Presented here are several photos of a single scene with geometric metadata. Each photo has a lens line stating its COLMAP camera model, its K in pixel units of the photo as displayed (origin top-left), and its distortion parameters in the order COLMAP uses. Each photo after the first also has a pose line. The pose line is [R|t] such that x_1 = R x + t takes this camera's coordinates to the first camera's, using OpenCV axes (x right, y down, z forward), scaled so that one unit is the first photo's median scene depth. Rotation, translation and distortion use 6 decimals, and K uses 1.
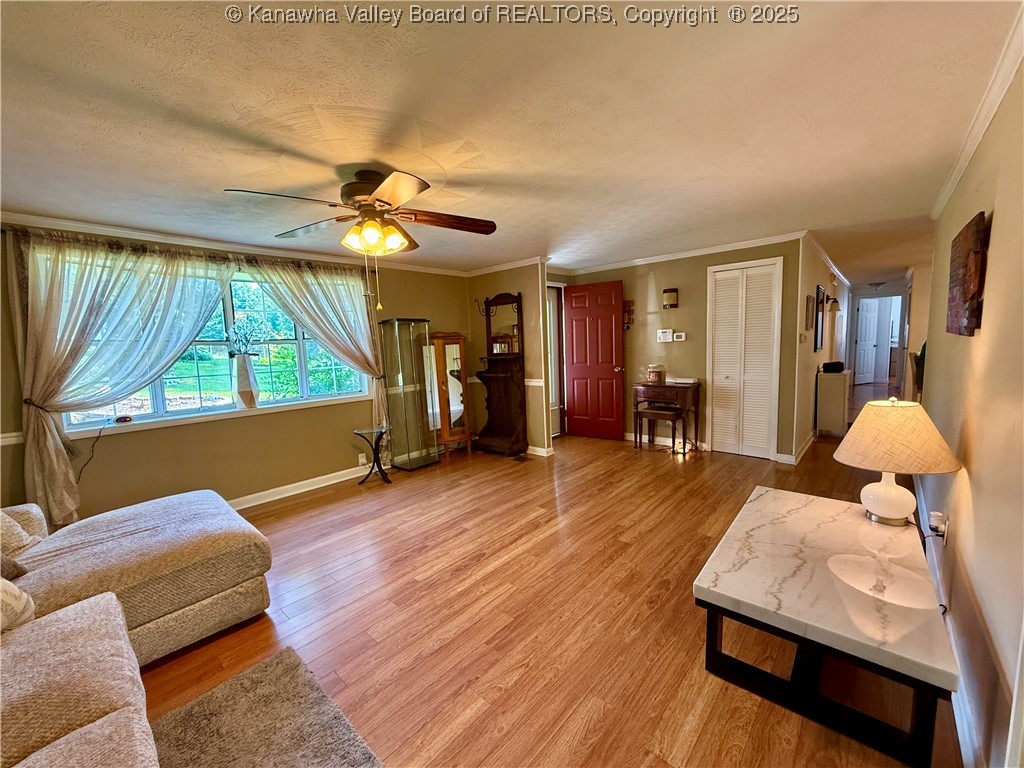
lens RADIAL K [[409.2, 0, 514.9], [0, 409.2, 386.0], [0, 0, 1]] dist [-0.001704, -0.000026]
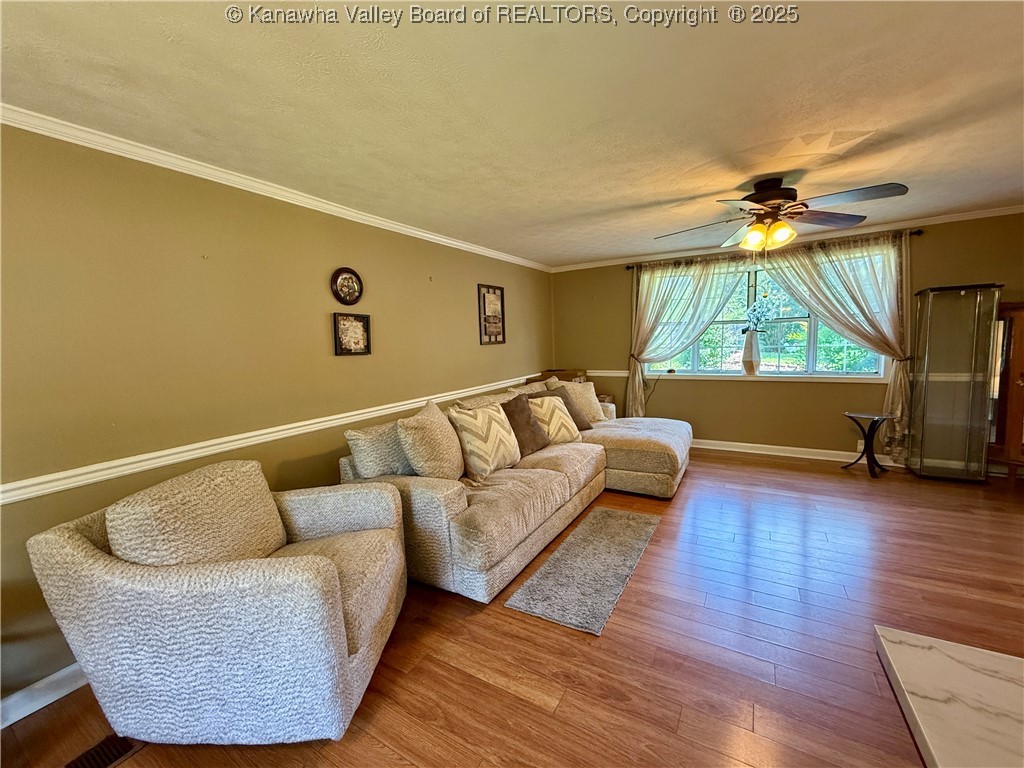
lens RADIAL K [[409.2, 0, 507.7], [0, 409.2, 387.5], [0, 0, 1]] dist [-0.001704, -0.000026]
pose [[0.196263, 0.145550, -0.969689, 0.511255], [-0.074267, 0.988288, 0.133311, -0.023199], [0.977735, 0.045852, 0.204774, 0.038122]]
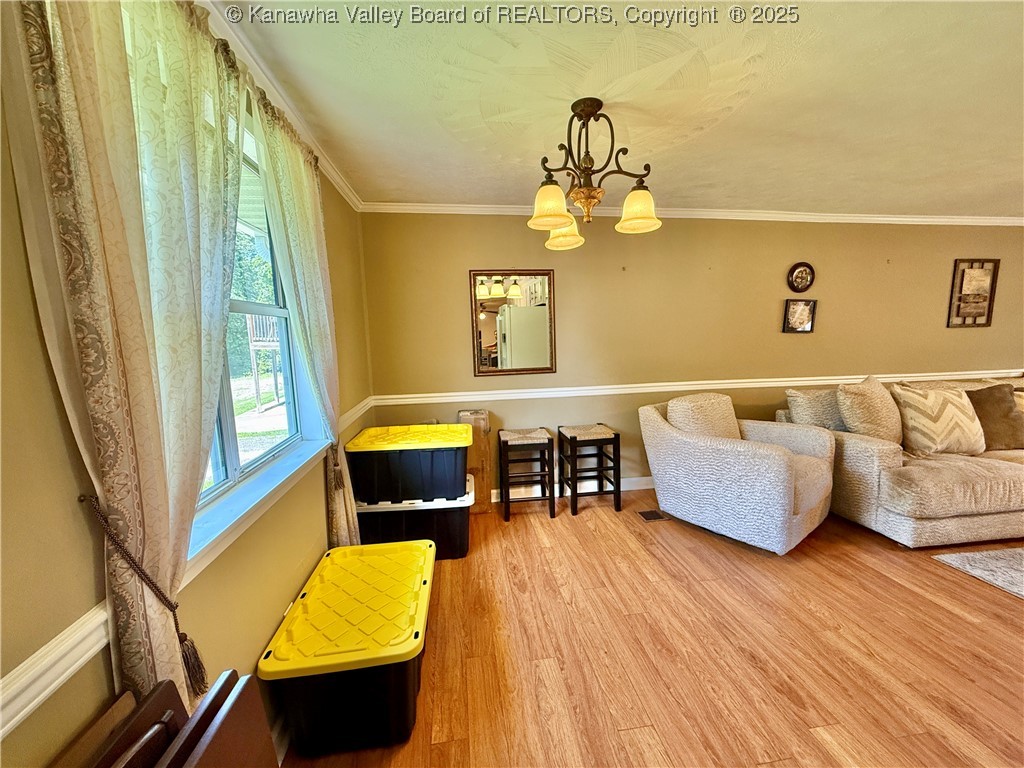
lens RADIAL K [[409.2, 0, 512.6], [0, 409.2, 387.1], [0, 0, 1]] dist [-0.001704, -0.000026]
pose [[-0.631888, 0.152374, -0.759934, 0.949875], [-0.040677, 0.972614, 0.228841, -0.028881], [0.773991, 0.175514, -0.608385, -0.011545]]
